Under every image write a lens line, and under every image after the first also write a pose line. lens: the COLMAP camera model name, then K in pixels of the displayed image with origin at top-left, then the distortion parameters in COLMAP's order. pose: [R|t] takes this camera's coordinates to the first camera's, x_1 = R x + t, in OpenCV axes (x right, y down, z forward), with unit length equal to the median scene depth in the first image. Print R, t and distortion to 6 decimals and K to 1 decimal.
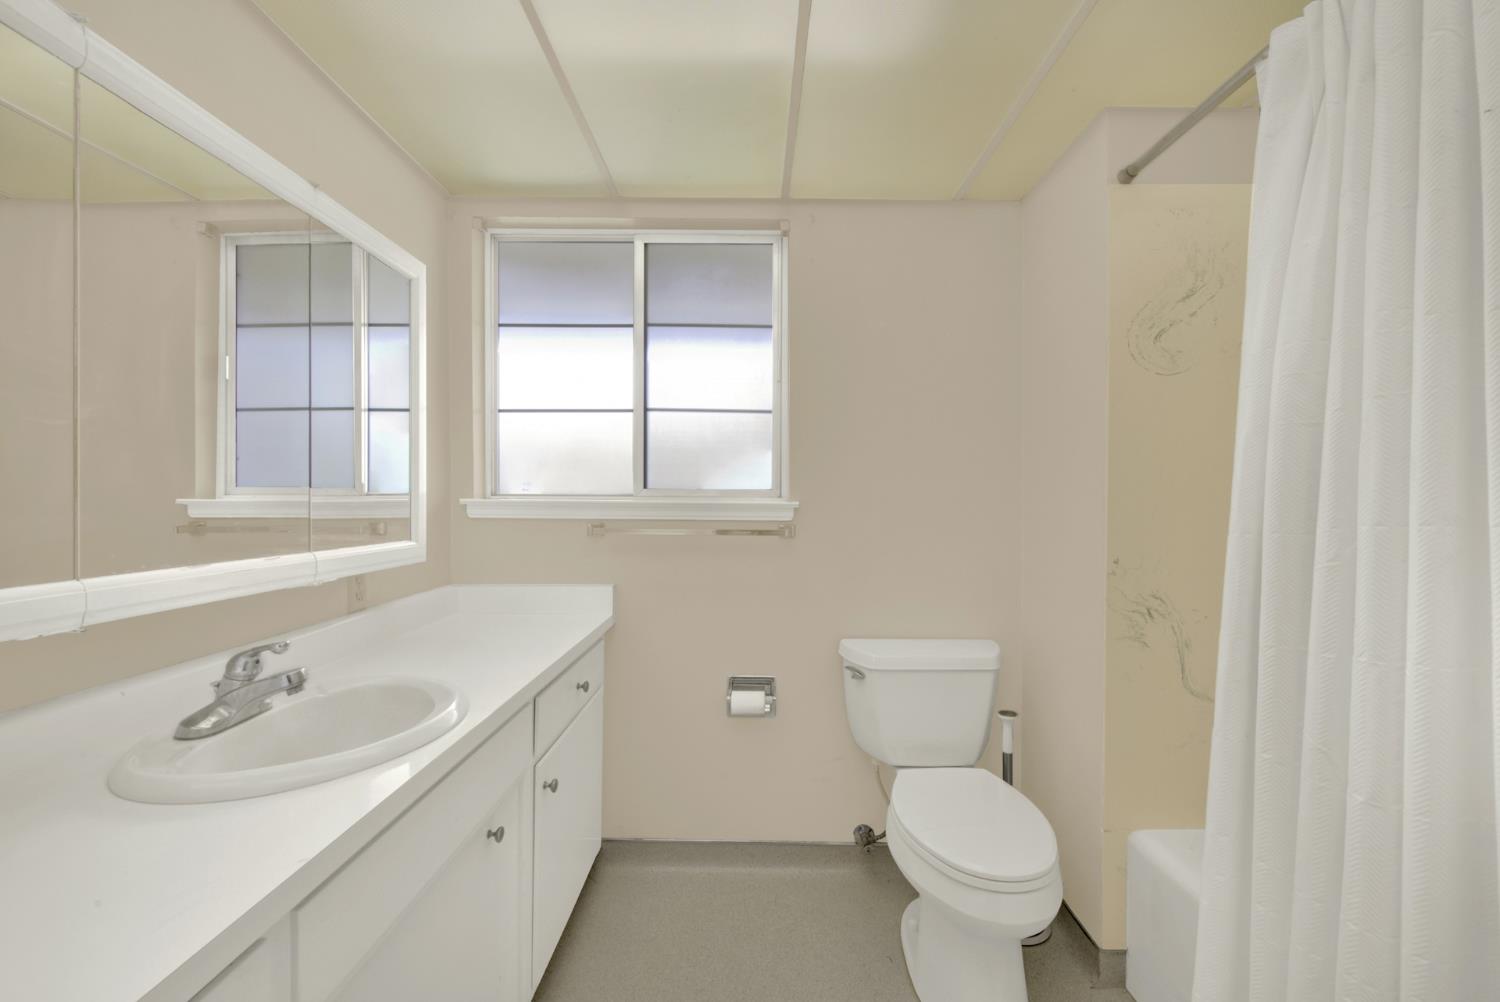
lens RADIAL K [[613.5, 0, 754.8], [0, 613.5, 503.5], [0, 0, 1]] dist [0.000883, -0.002073]
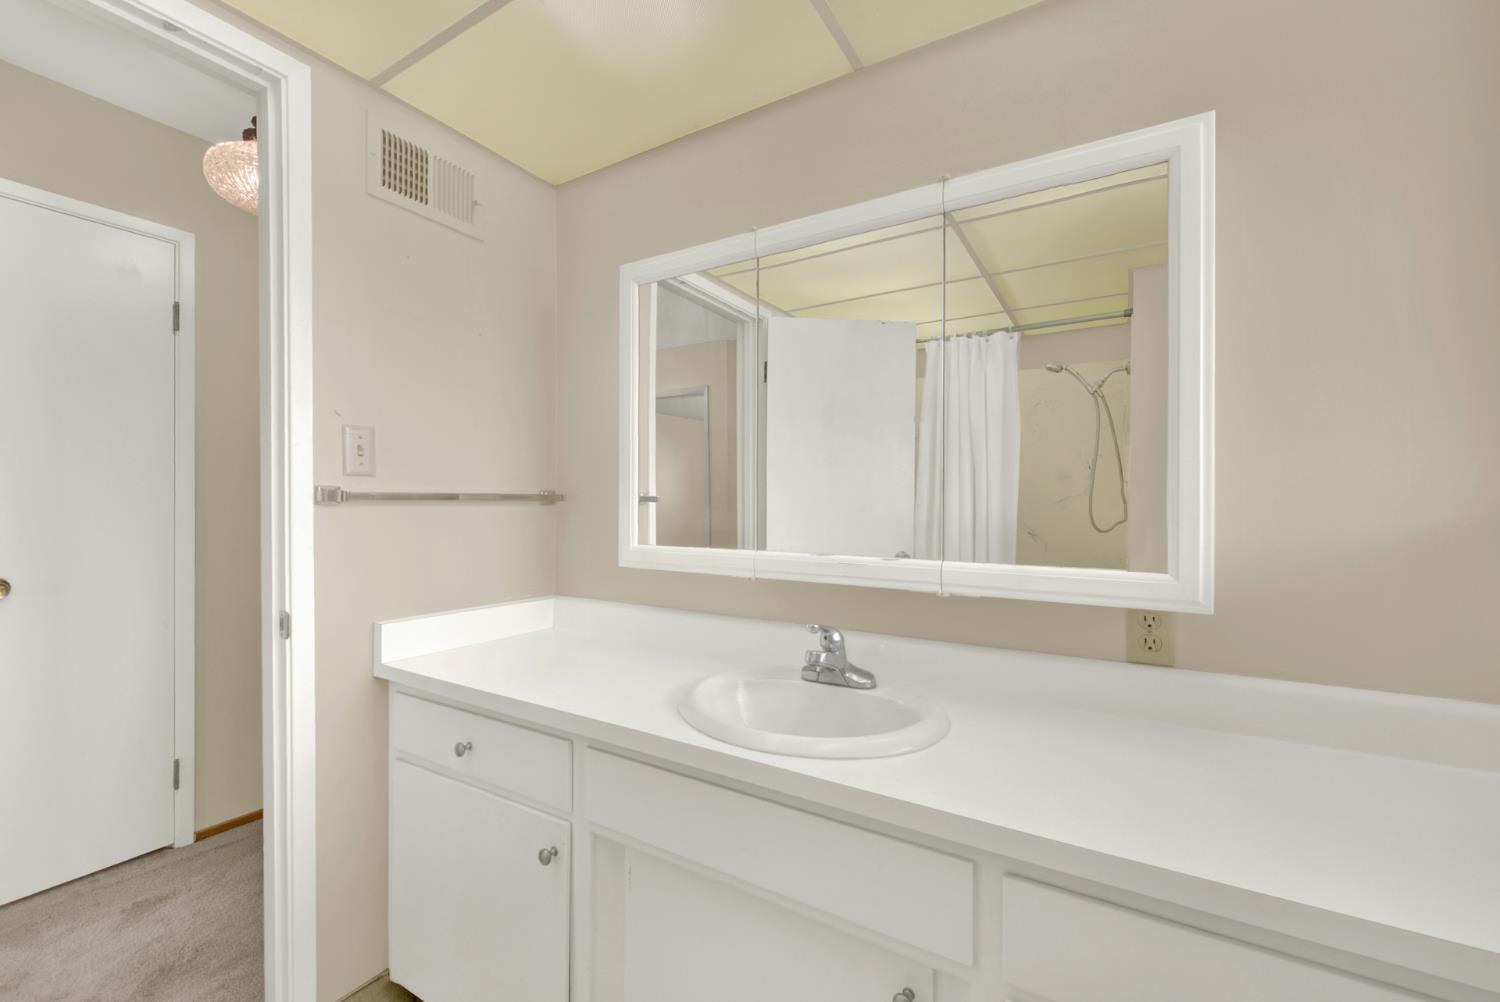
lens RADIAL K [[613.5, 0, 754.8], [0, 613.5, 503.5], [0, 0, 1]] dist [0.000883, -0.002073]
pose [[-0.518783, 0.002701, -0.854902, 0.198620], [-0.013064, 0.999853, 0.011086, -0.012720], [0.854806, 0.016920, -0.518671, 0.986349]]
